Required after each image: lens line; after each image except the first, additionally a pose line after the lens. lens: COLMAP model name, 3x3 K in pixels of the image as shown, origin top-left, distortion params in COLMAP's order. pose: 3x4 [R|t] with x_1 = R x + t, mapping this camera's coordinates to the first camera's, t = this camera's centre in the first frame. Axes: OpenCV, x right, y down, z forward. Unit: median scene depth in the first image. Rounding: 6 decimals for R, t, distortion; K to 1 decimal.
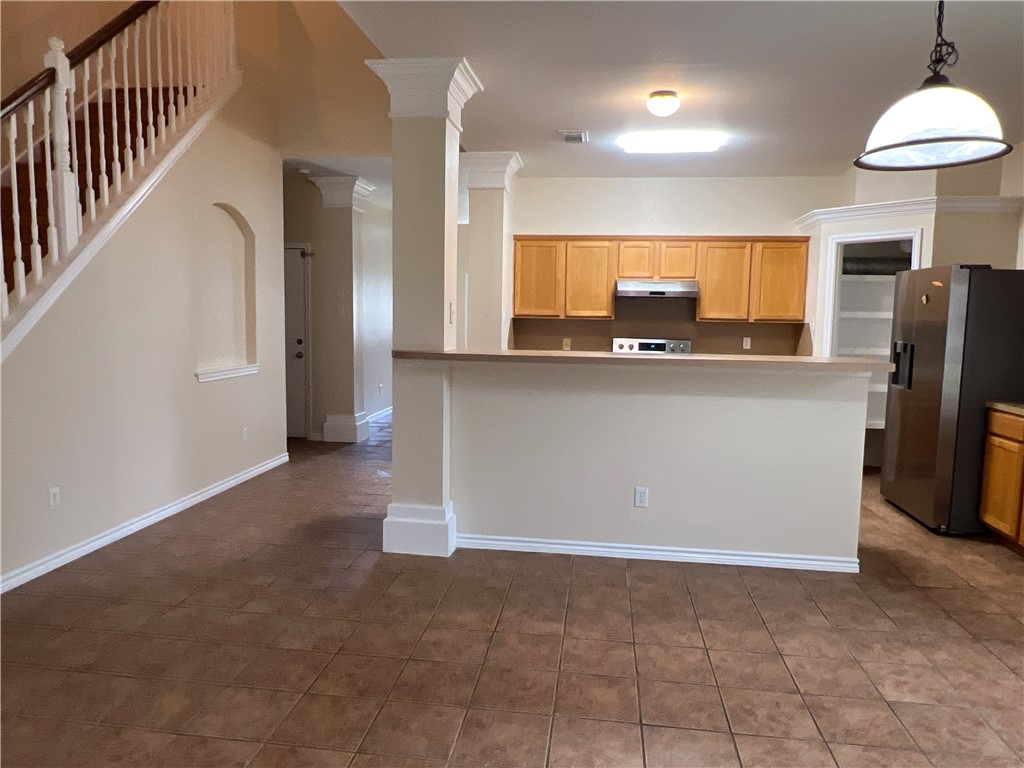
lens RADIAL K [[704.5, 0, 510.2], [0, 704.5, 384.9], [0, 0, 1]] dist [0.001218, -0.001907]
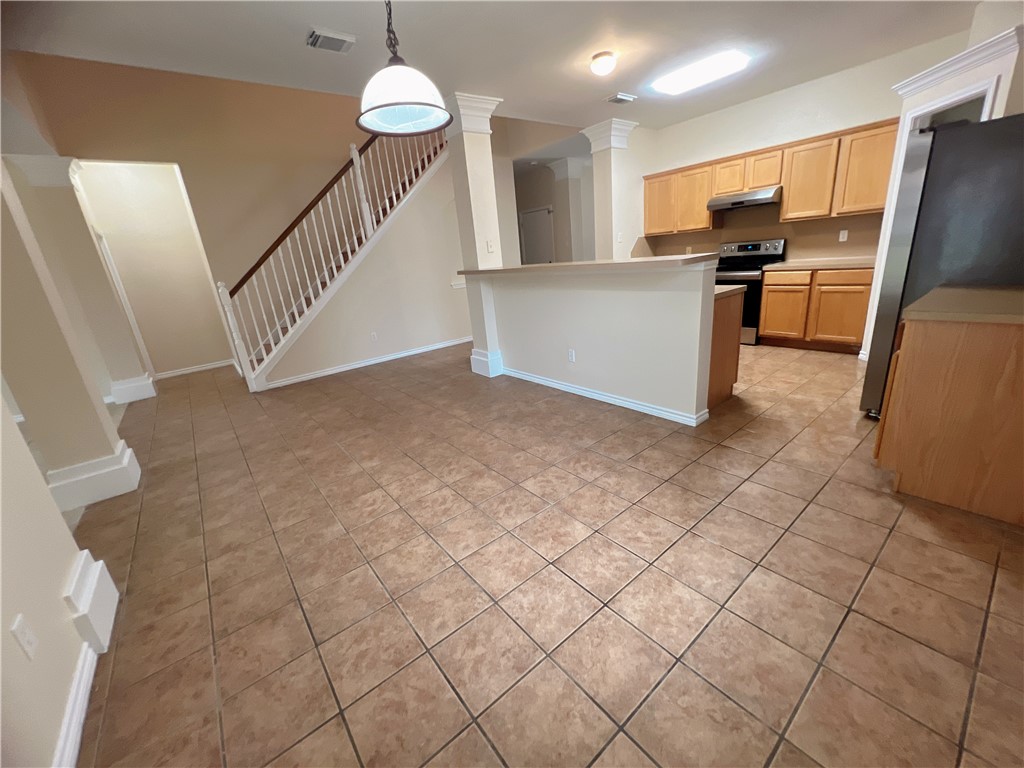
lens RADIAL K [[409.2, 0, 509.2], [0, 409.2, 382.8], [0, 0, 1]] dist [-0.001757, 0.000427]
pose [[0.712868, 0.129140, -0.689306, 0.799949], [0.034900, 0.975149, 0.218785, 0.012887], [0.700429, -0.180021, 0.690645, 0.272893]]
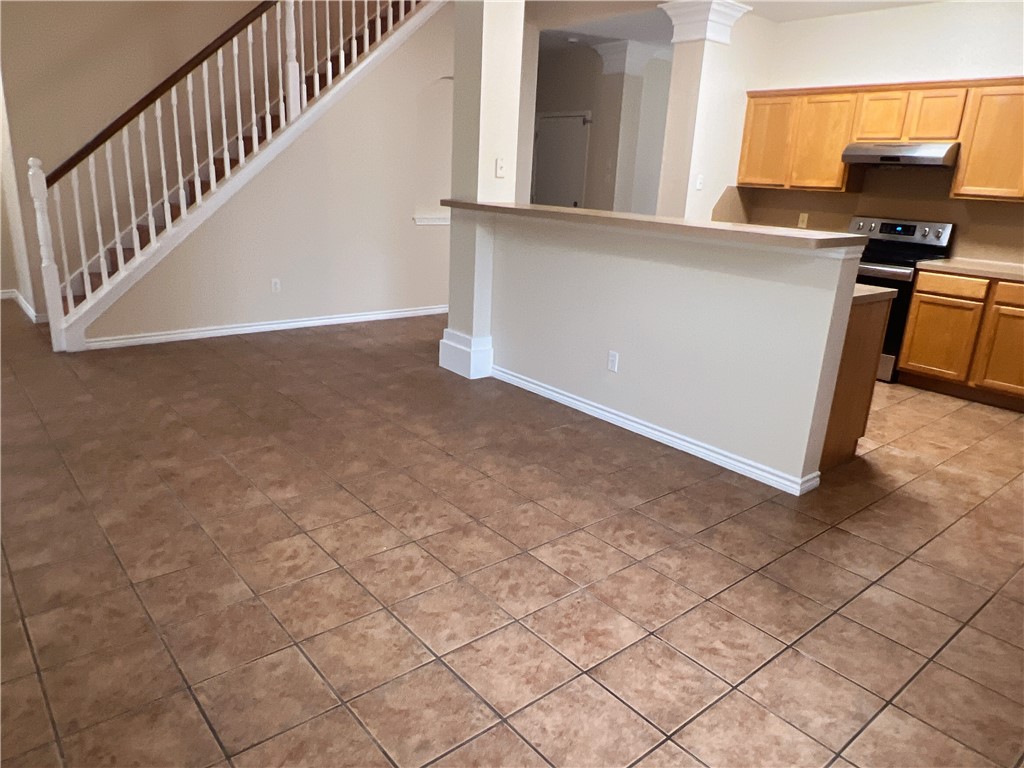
lens RADIAL K [[704.5, 0, 507.8], [0, 704.5, 382.3], [0, 0, 1]] dist [0.001218, -0.001907]
pose [[0.737400, 0.209627, -0.642104, 0.788819], [-0.105072, 0.974650, 0.197527, 0.007277], [0.667234, -0.078189, 0.740733, 0.175477]]
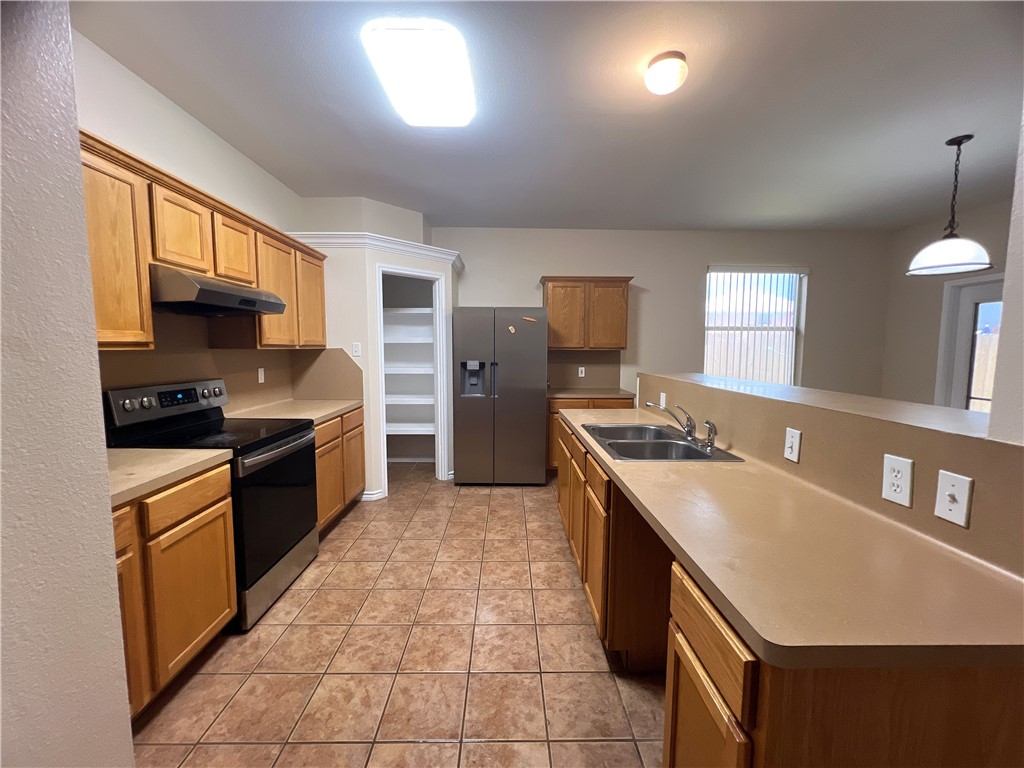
lens RADIAL K [[409.2, 0, 507.7], [0, 409.2, 383.4], [0, 0, 1]] dist [-0.001757, 0.000427]
pose [[-0.138317, -0.106025, 0.984696, -0.278770], [0.091553, 0.988627, 0.119309, -0.147289], [-0.986147, 0.106655, -0.127037, 1.454082]]
